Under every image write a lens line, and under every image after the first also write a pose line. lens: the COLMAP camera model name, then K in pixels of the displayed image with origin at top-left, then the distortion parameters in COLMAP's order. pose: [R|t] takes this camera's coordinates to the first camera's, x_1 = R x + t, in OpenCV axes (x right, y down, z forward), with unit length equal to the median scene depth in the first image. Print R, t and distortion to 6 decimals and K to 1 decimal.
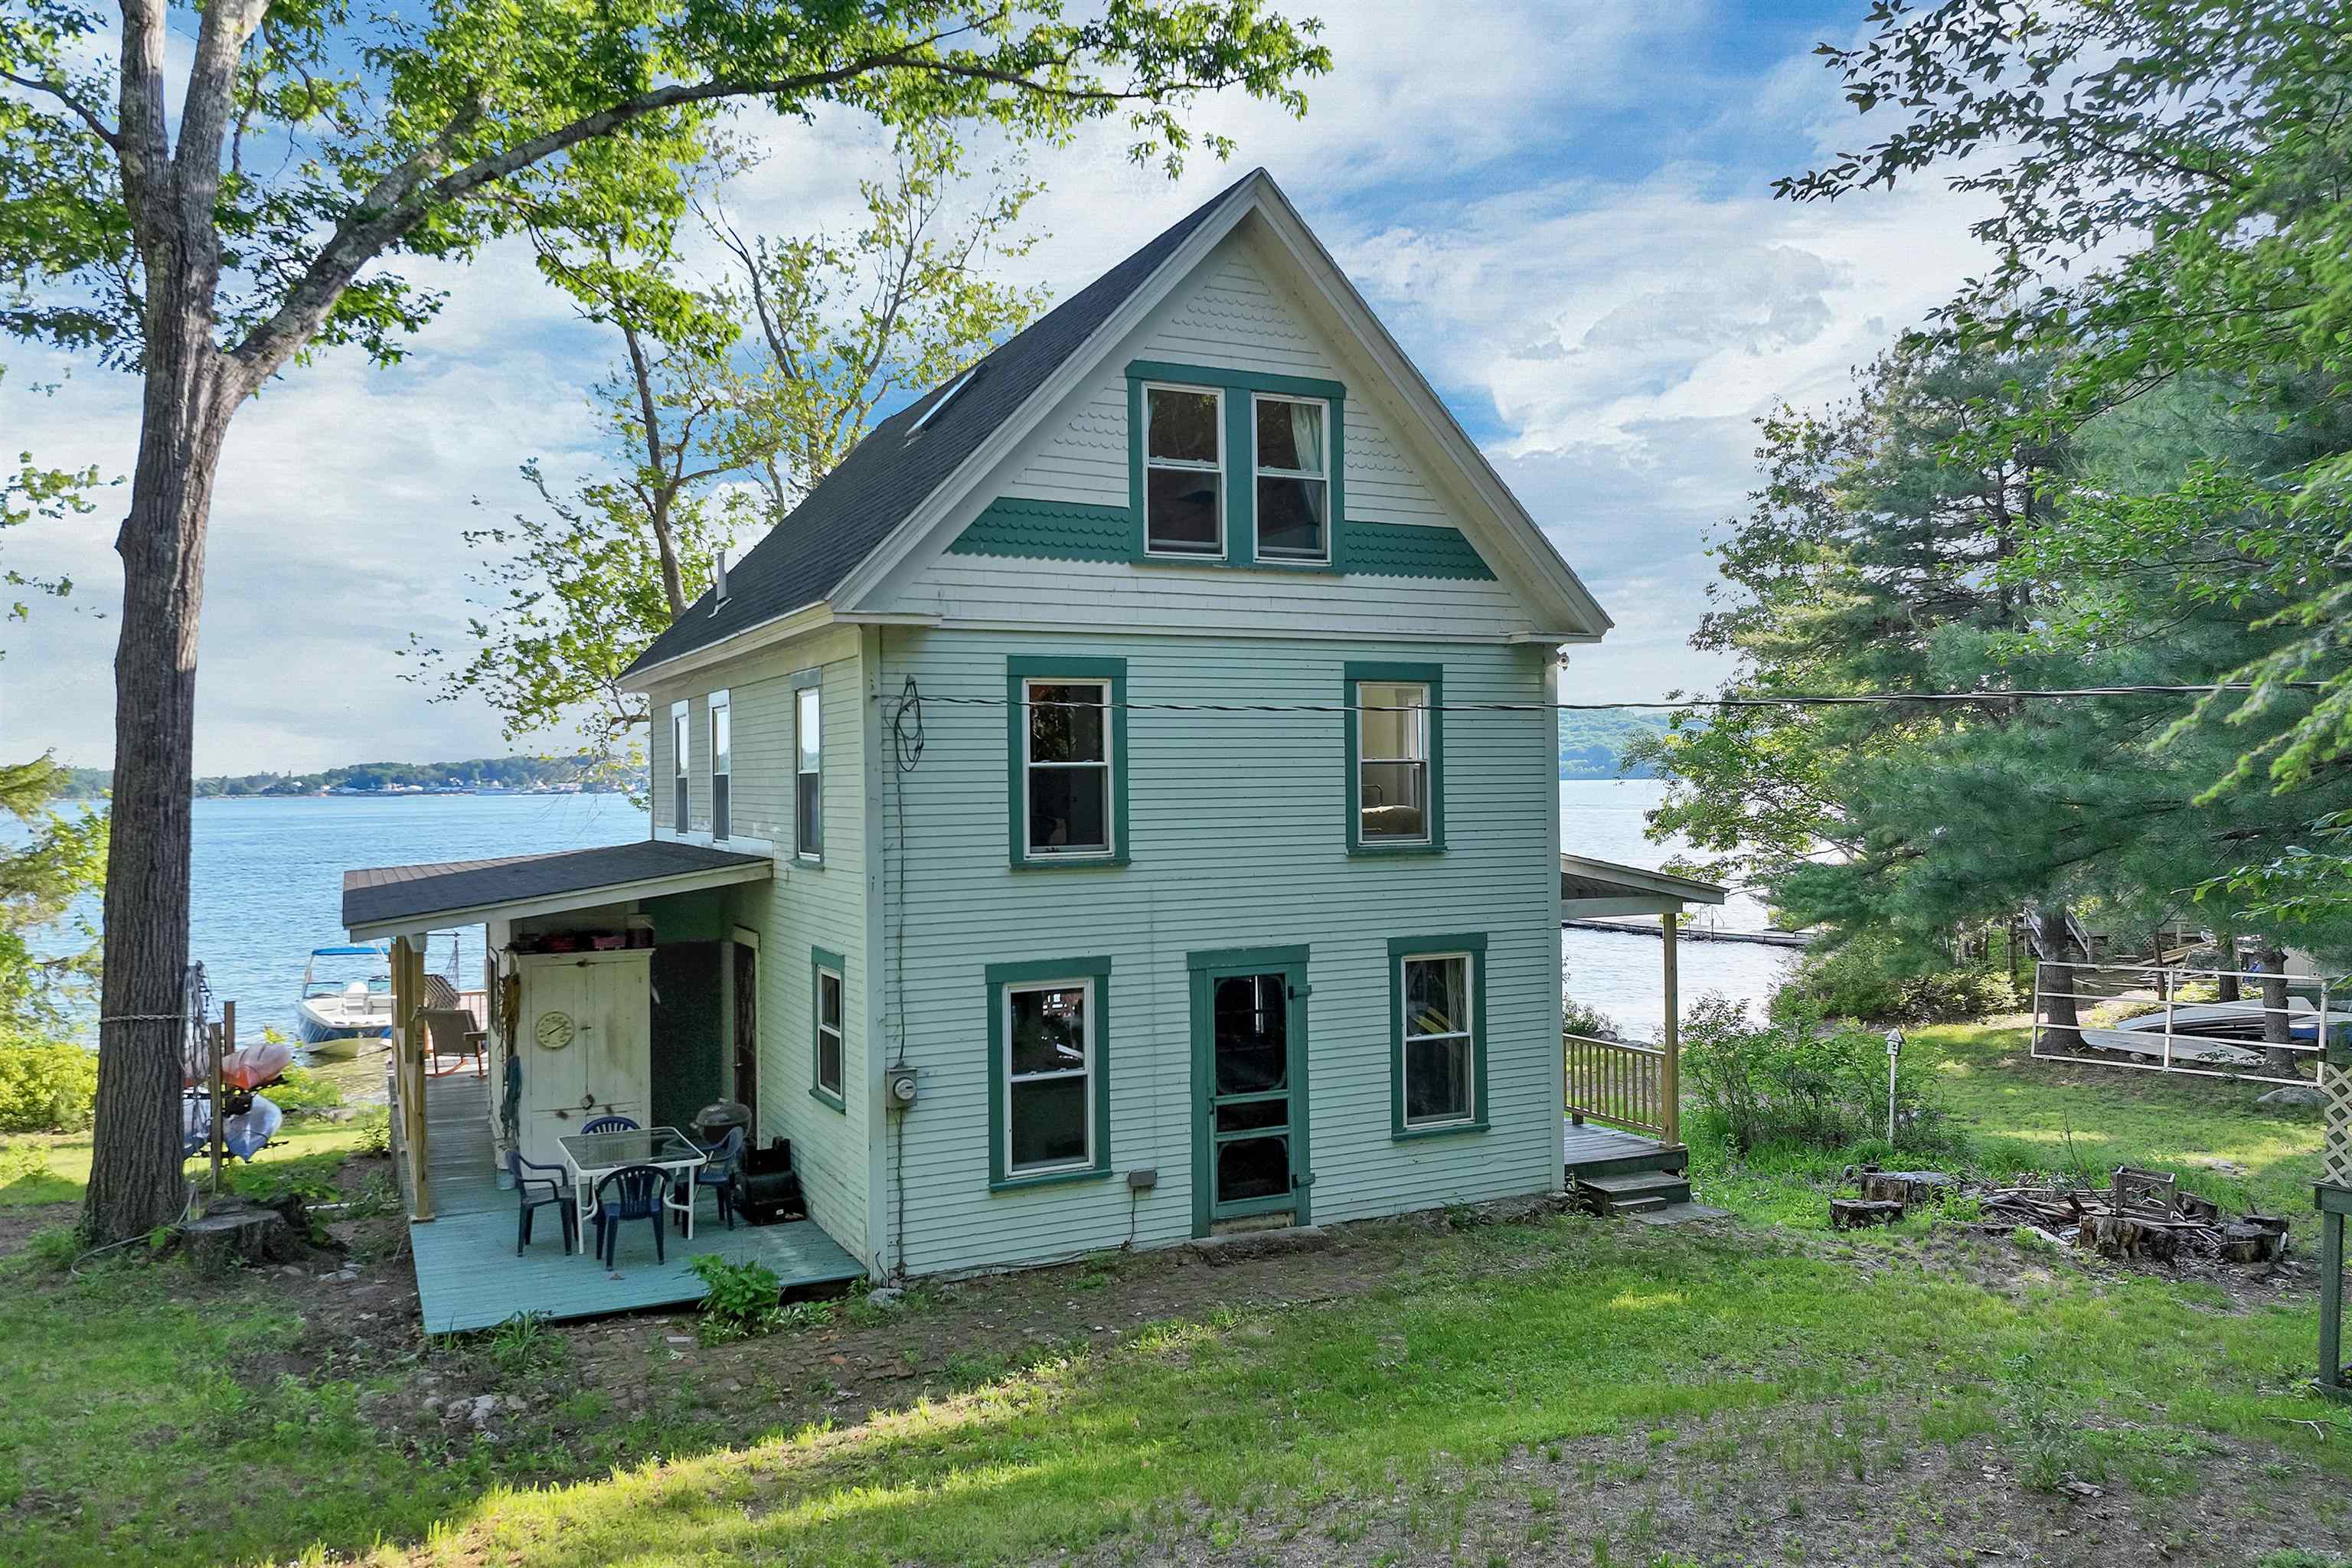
lens RADIAL K [[1660.8, 0, 1167.6], [0, 1660.8, 785.3], [0, 0, 1]] dist [0.005922, 0.001353]
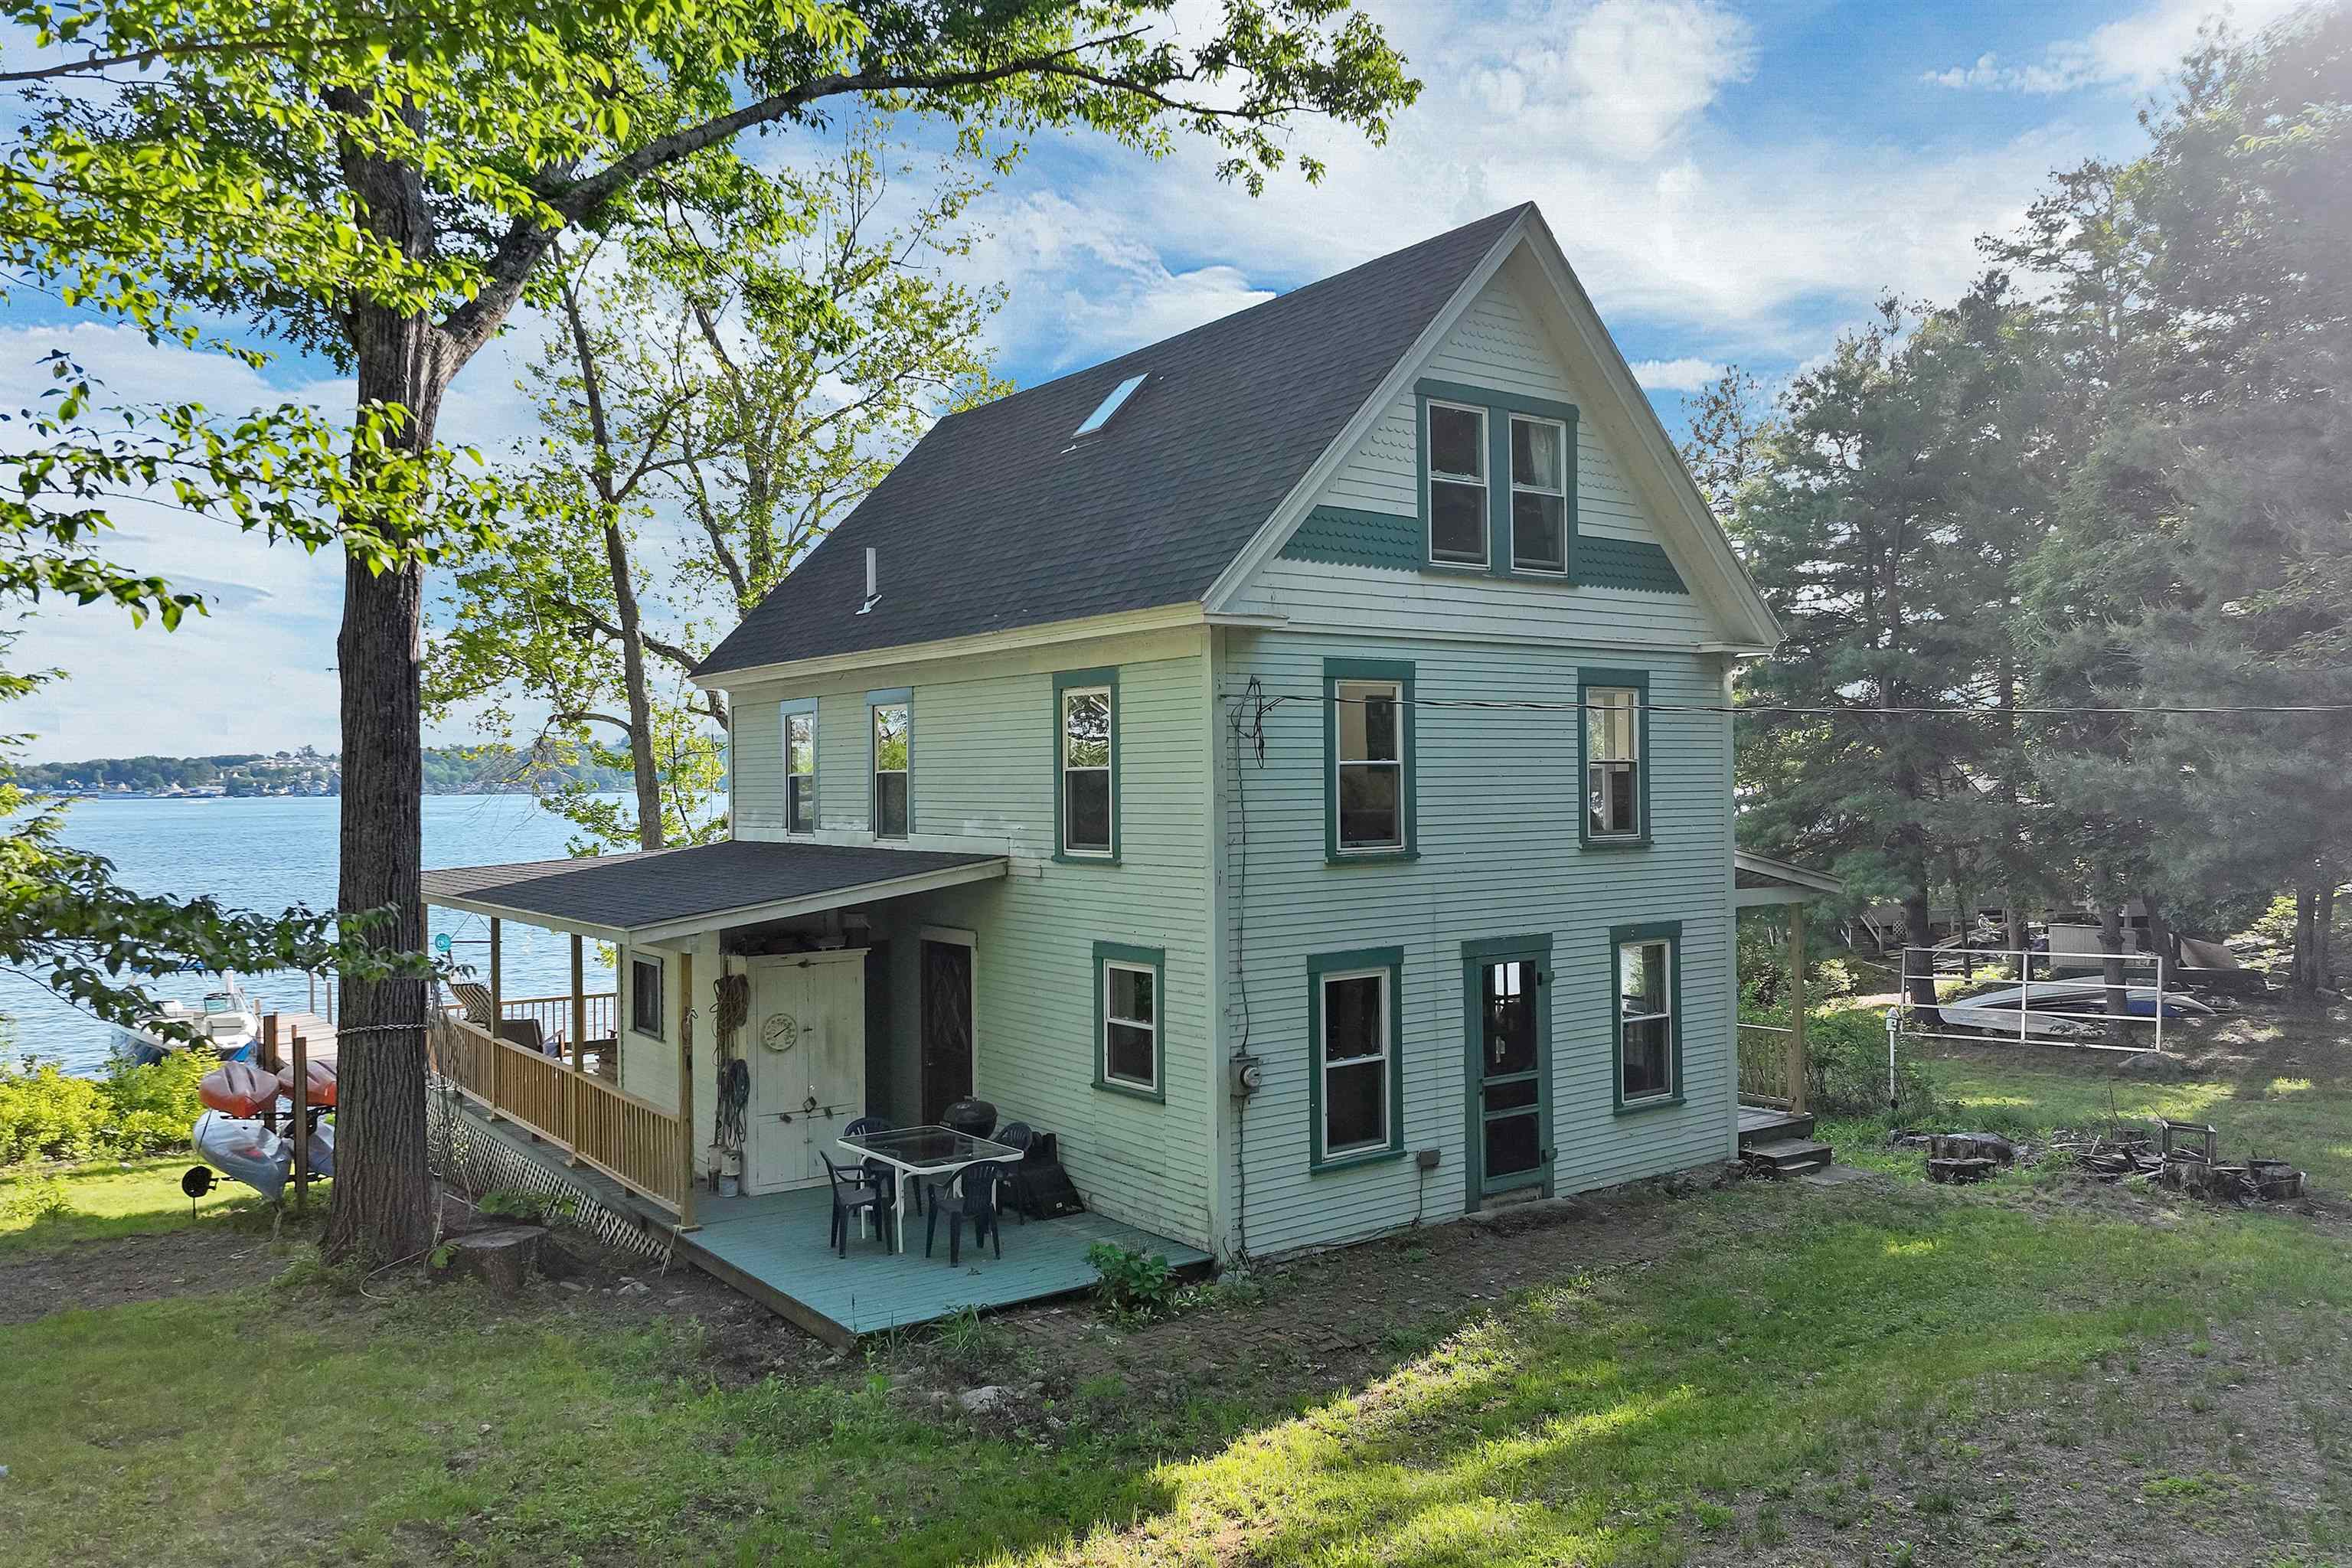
lens RADIAL K [[1664.2, 0, 1176.0], [0, 1664.2, 784.0], [0, 0, 1]] dist [-0.003218, 0.023953]
pose [[0.985449, 0.001313, 0.169969, -0.349906], [-0.000816, 0.999995, -0.002992, 0.003980], [-0.169972, 0.002810, 0.985445, -0.009384]]
